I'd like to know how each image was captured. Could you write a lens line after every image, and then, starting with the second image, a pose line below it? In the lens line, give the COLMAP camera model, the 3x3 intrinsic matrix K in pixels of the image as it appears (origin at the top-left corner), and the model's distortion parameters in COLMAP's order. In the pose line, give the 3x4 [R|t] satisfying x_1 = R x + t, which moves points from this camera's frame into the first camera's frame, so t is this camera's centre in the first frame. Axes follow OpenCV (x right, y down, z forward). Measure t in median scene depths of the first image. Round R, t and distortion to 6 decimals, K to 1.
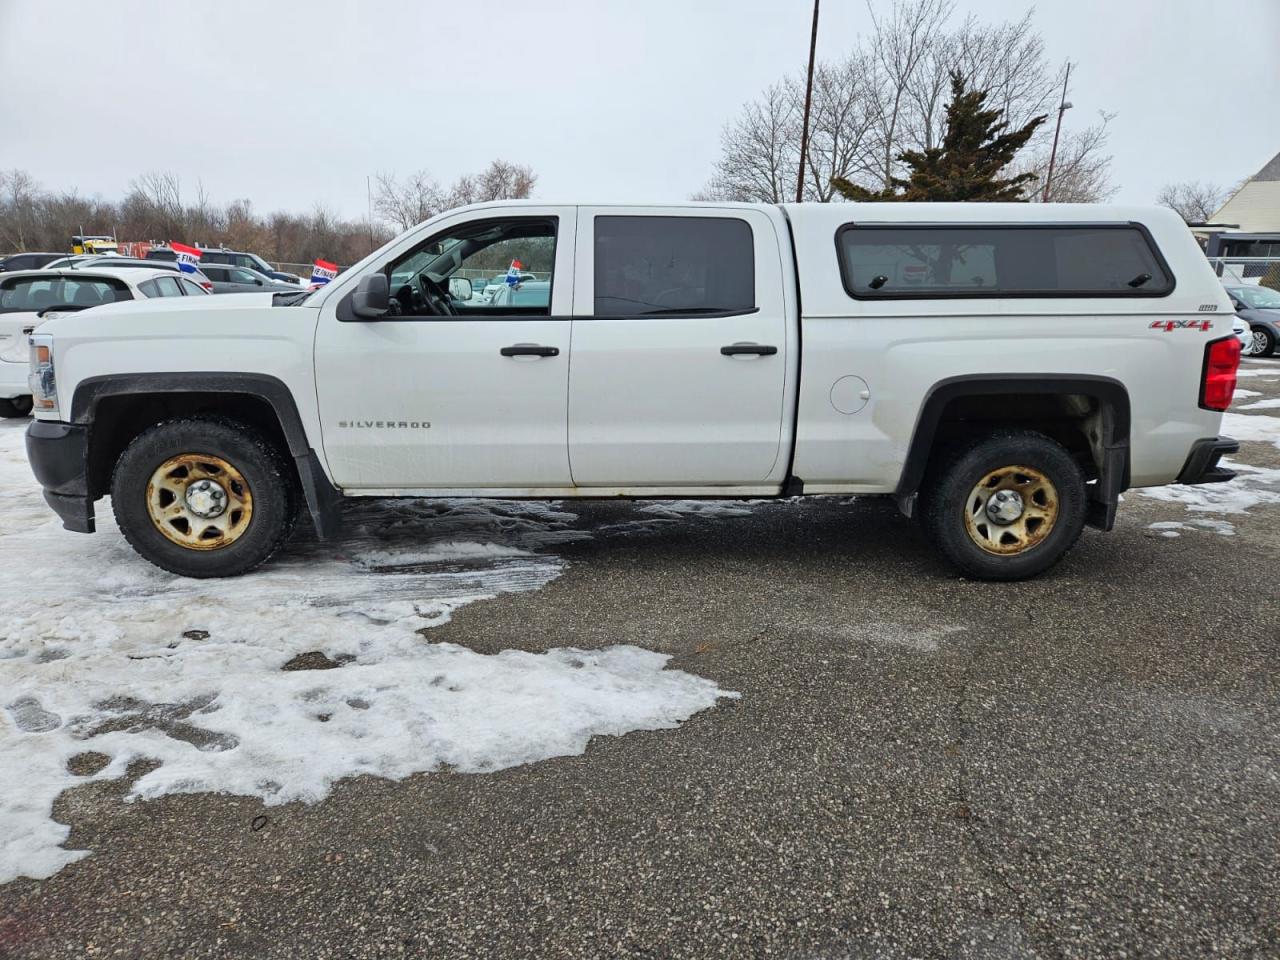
lens RADIAL K [[854.3, 0, 635.6], [0, 854.3, 474.7], [0, 0, 1]] dist [0.078345, -0.067345]
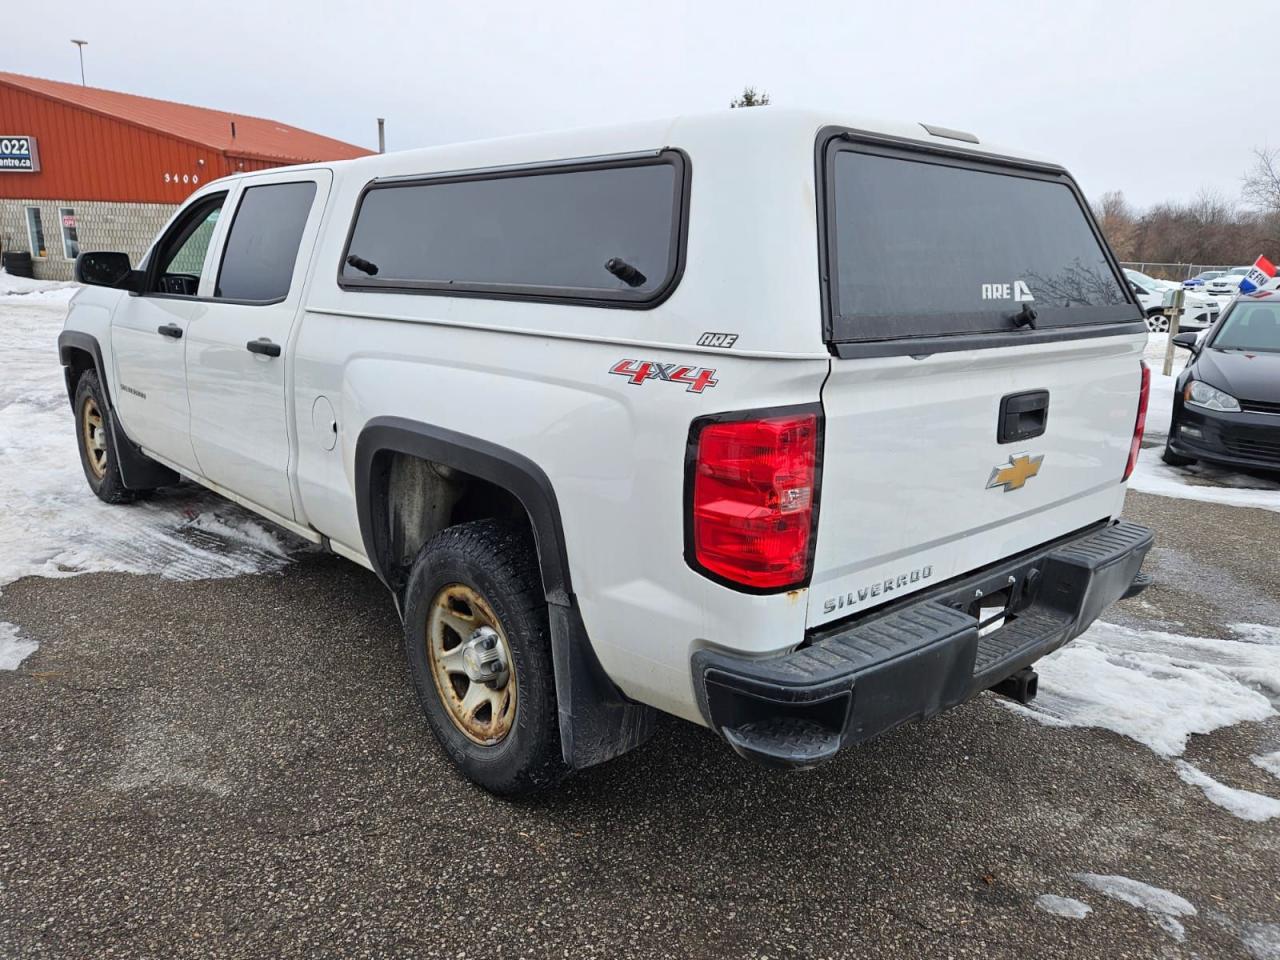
lens RADIAL K [[934.7, 0, 640.0], [0, 934.7, 480.0], [0, 0, 1]] dist [0.050299, -0.003580]
pose [[0.638851, 0.179331, -0.748138, 0.995010], [-0.189761, 0.979138, 0.072661, -0.151971], [0.745561, 0.095547, 0.659553, 0.685752]]
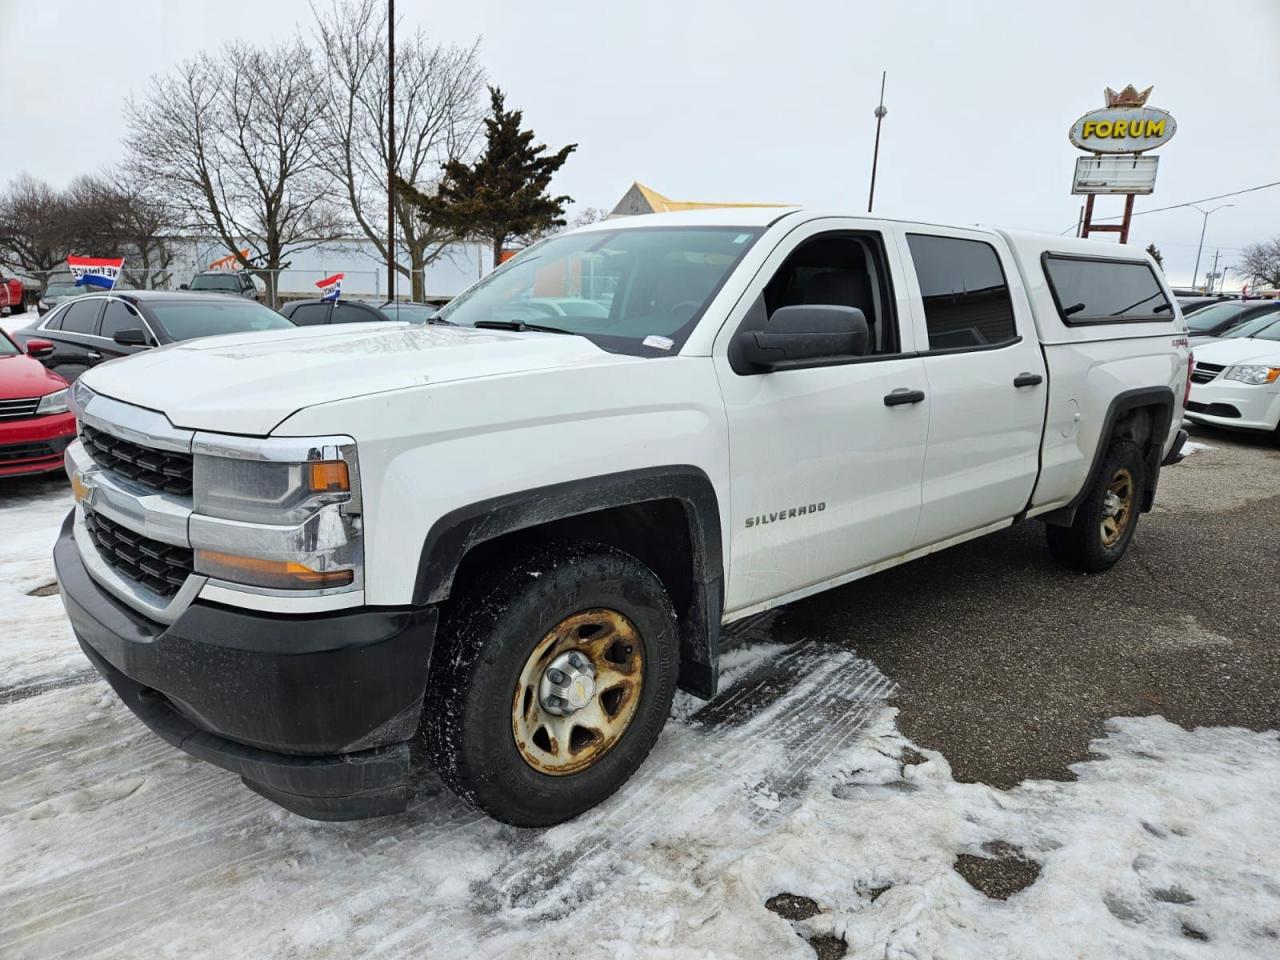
lens RADIAL K [[846.7, 0, 633.5], [0, 846.7, 487.8], [0, 0, 1]] dist [0.083544, -0.075361]
pose [[0.777622, -0.130612, 0.615016, -0.804687], [0.124567, 0.990799, 0.052916, -0.130715], [-0.616269, 0.035462, 0.786737, 0.511407]]
